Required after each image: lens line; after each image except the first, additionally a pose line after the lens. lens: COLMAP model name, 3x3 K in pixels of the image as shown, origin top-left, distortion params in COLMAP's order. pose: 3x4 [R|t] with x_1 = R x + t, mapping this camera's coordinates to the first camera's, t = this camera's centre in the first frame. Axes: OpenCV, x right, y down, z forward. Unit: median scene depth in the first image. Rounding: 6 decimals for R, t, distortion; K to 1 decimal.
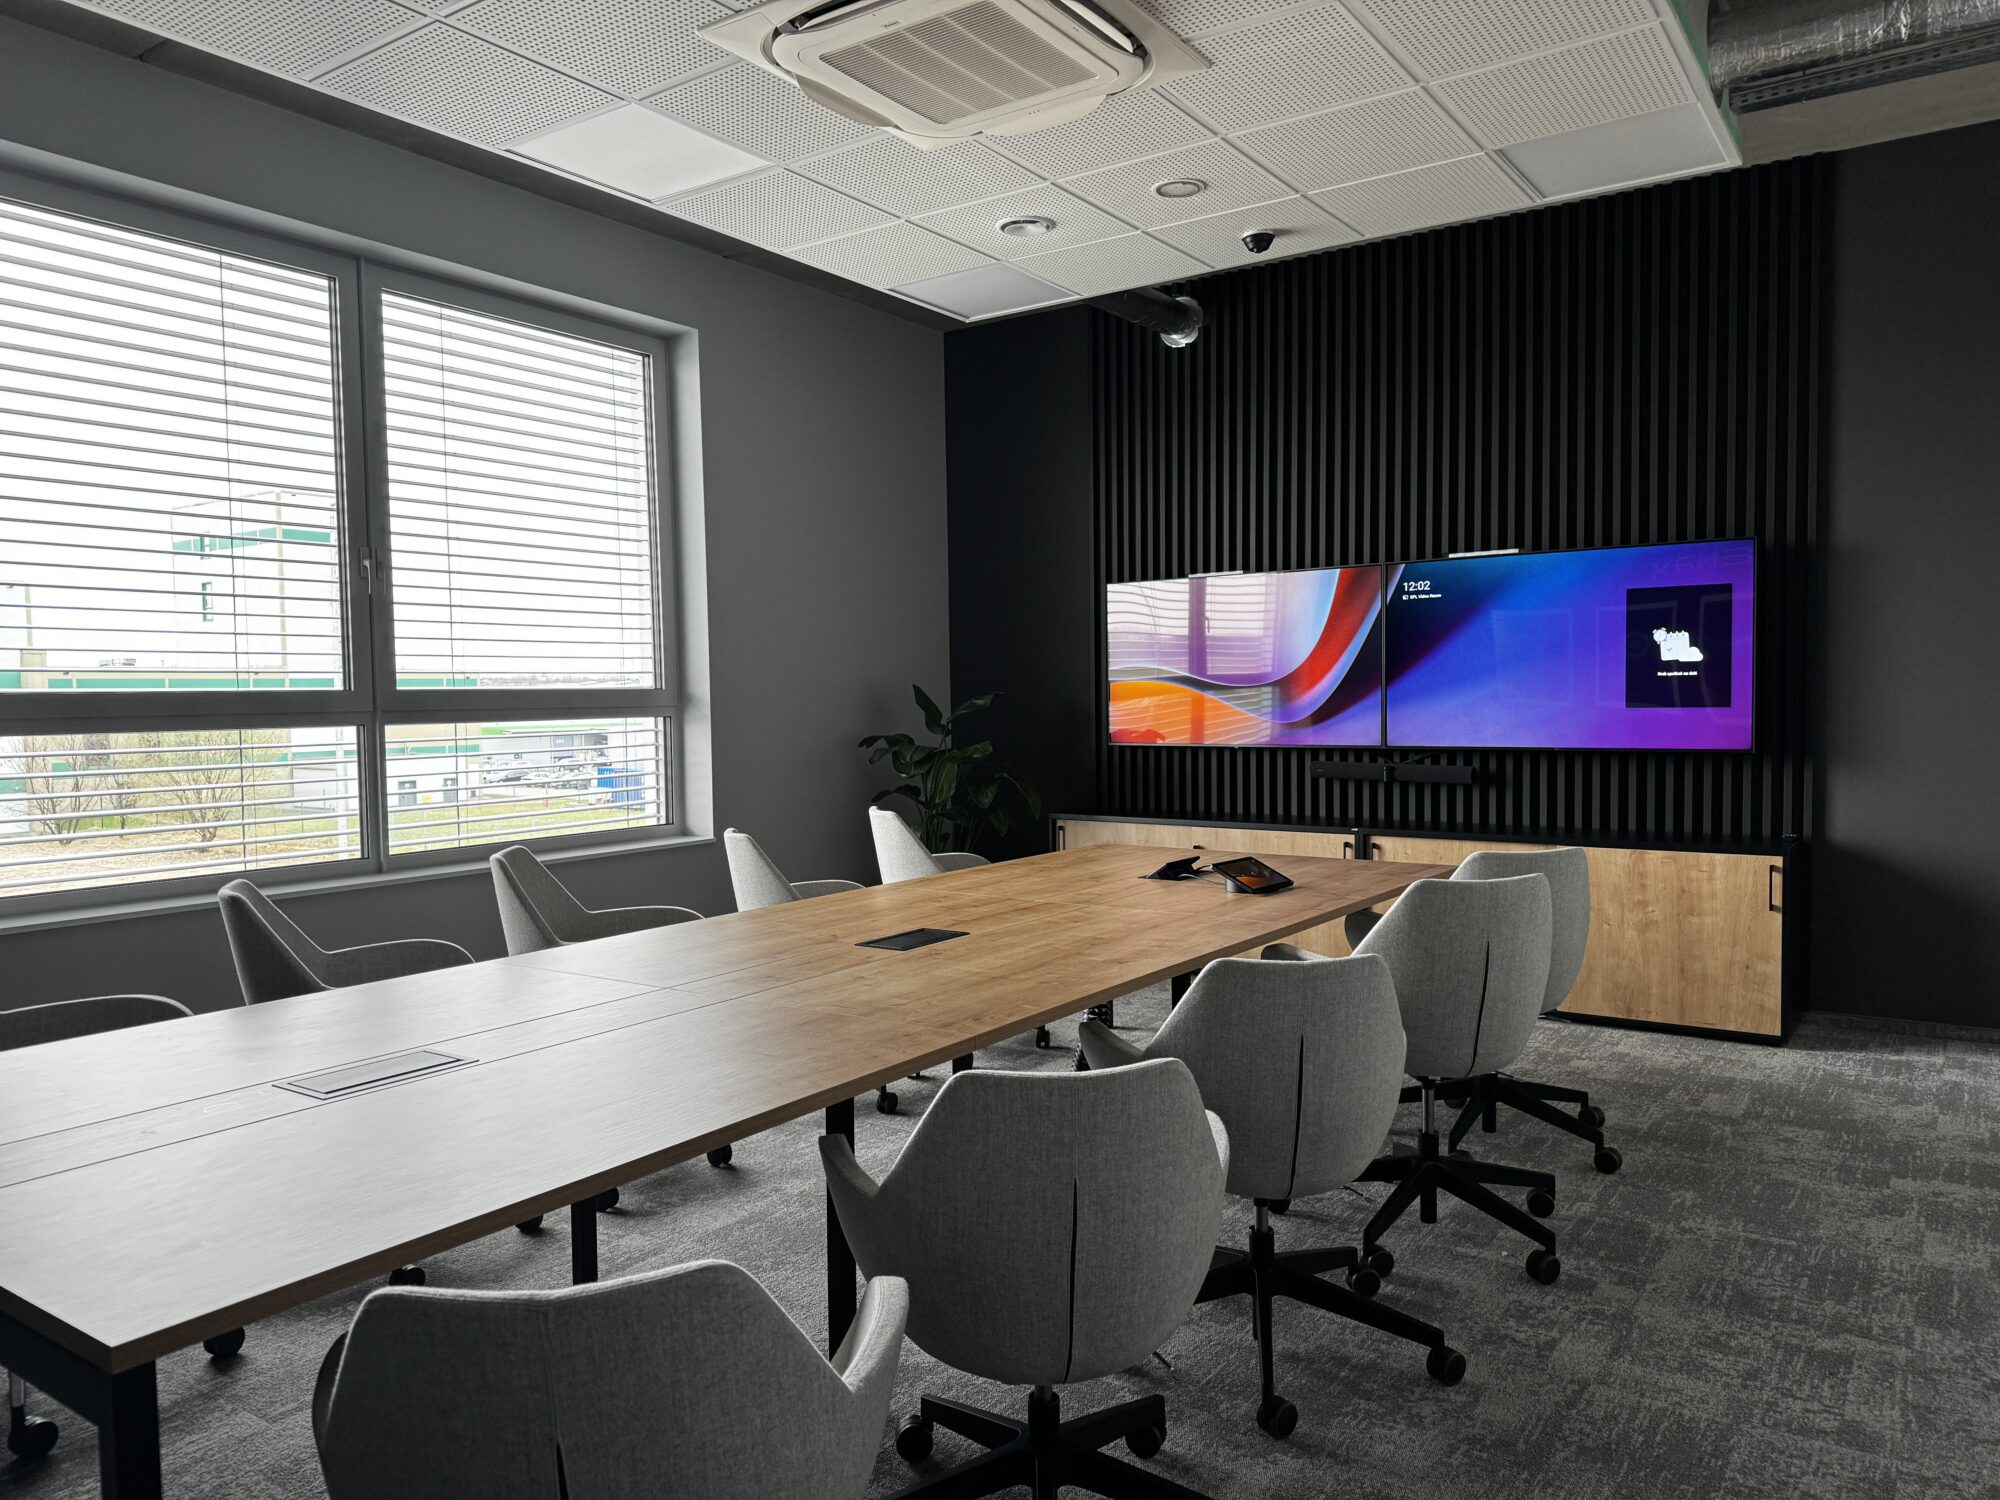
lens RADIAL K [[1400.2, 0, 1012.9], [0, 1400.2, 759.0], [0, 0, 1]] dist [0.071189, -0.000236]
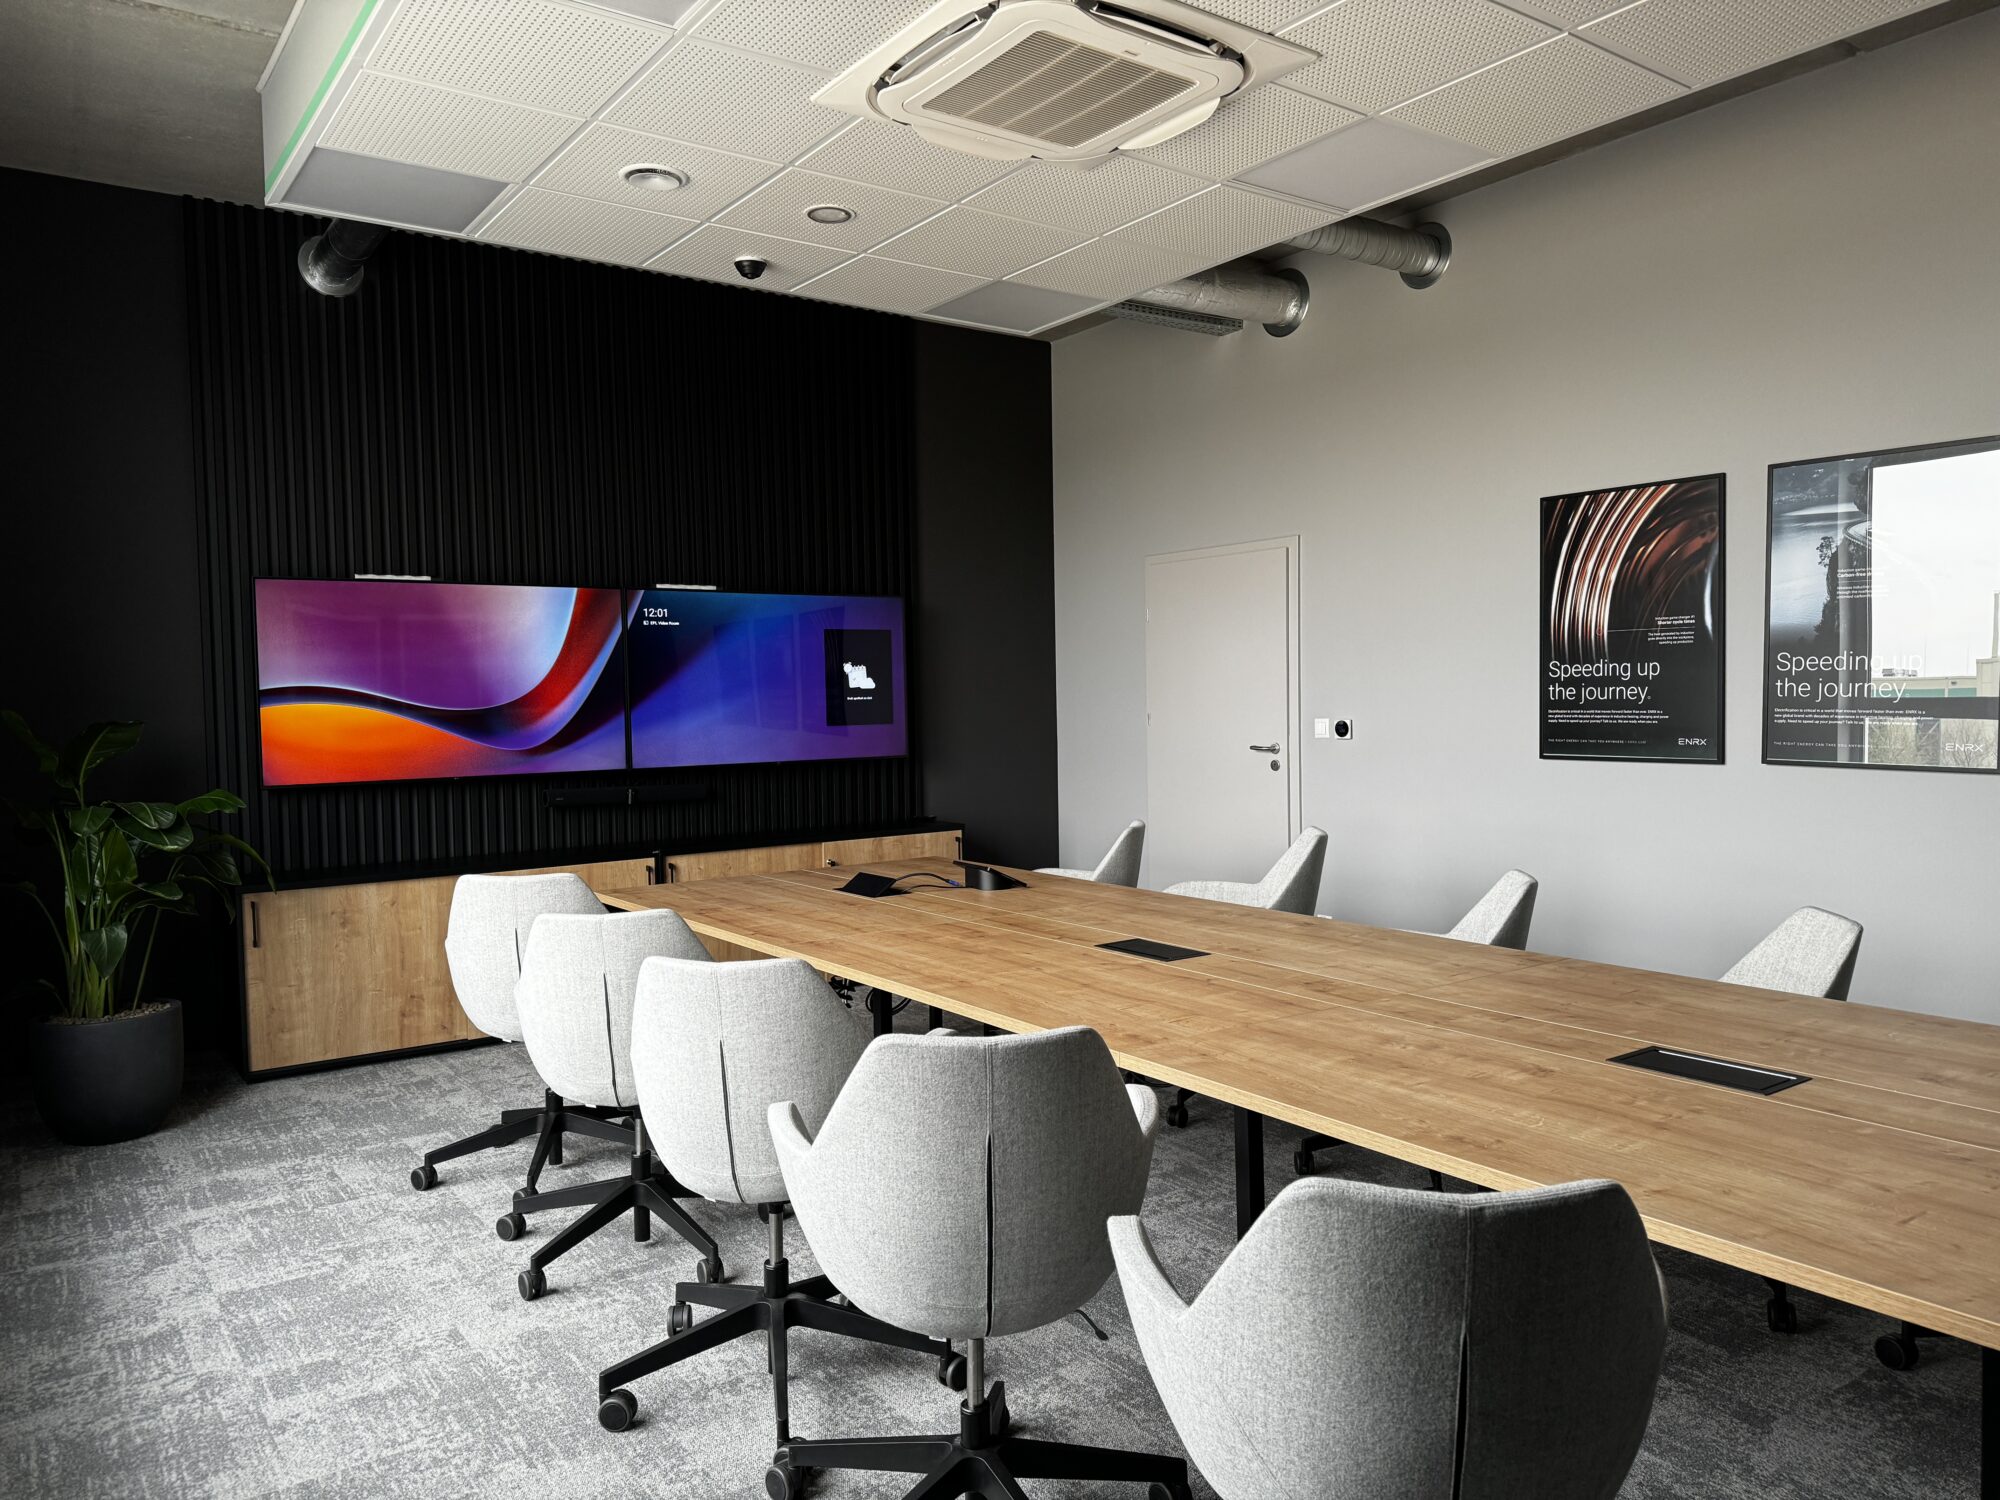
lens RADIAL K [[1400.2, 0, 1018.9], [0, 1400.2, 745.9], [0, 0, 1]] dist [0.071189, -0.000236]
pose [[0.317890, -0.022554, 0.947859, -0.623628], [0.065881, 0.997826, 0.001648, -0.009831], [-0.945836, 0.061922, 0.318685, 0.437724]]
